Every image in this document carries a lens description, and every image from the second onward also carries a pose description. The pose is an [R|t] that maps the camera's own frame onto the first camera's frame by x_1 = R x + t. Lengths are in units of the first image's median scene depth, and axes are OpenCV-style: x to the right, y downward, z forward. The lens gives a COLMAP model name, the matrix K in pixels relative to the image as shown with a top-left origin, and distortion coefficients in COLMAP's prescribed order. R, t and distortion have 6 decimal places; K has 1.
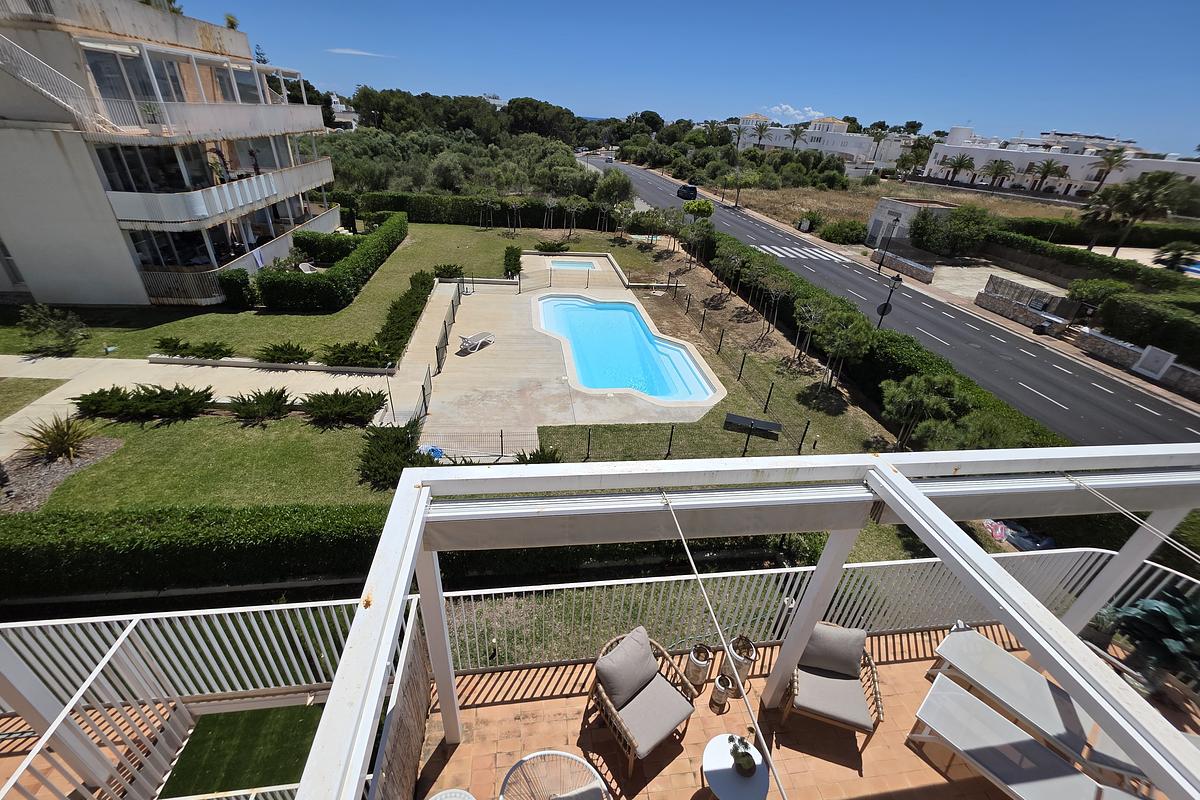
lens RADIAL K [[479.0, 0, 599.1], [0, 479.0, 394.7], [0, 0, 1]] dist [-0.001838, 0.000041]
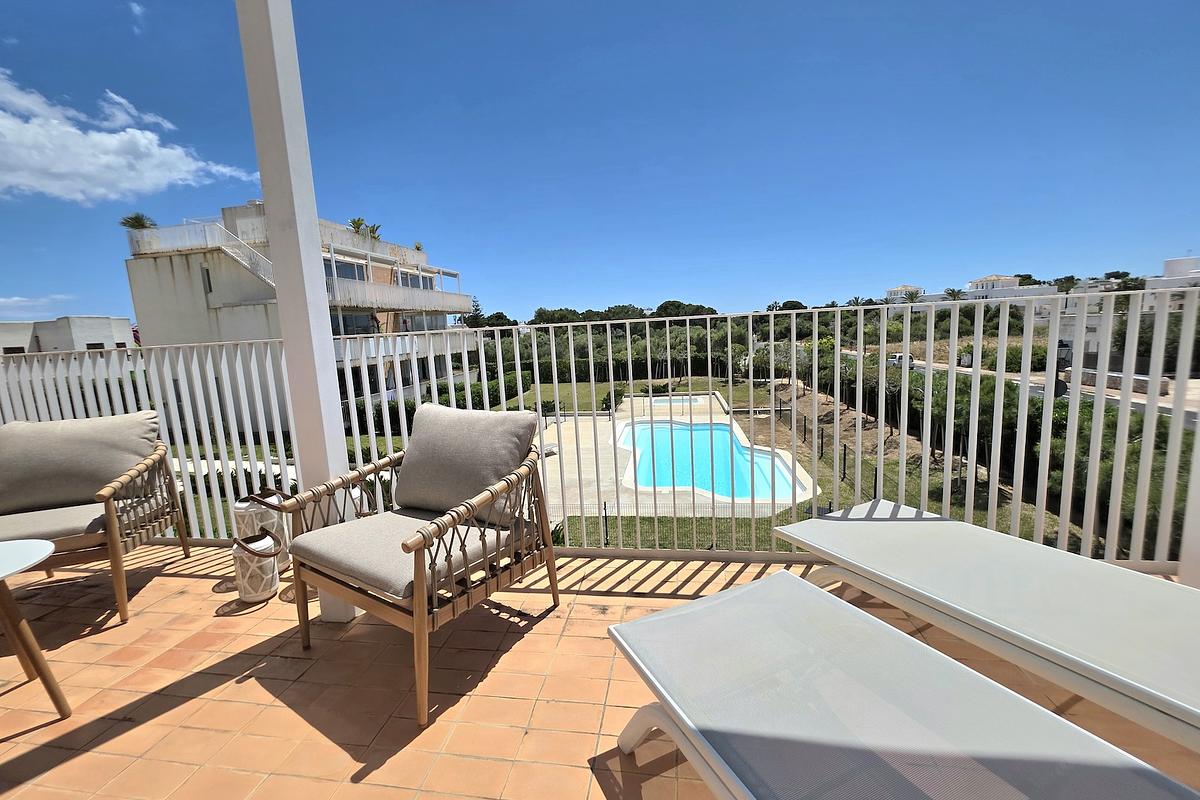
lens RADIAL K [[479.0, 0, 594.3], [0, 479.0, 395.2], [0, 0, 1]] dist [-0.001838, 0.000041]
pose [[0.947687, -0.072395, -0.310883, 0.157605], [-0.047740, 0.930841, -0.362292, 0.132901], [0.315611, 0.358181, 0.878690, 0.148914]]
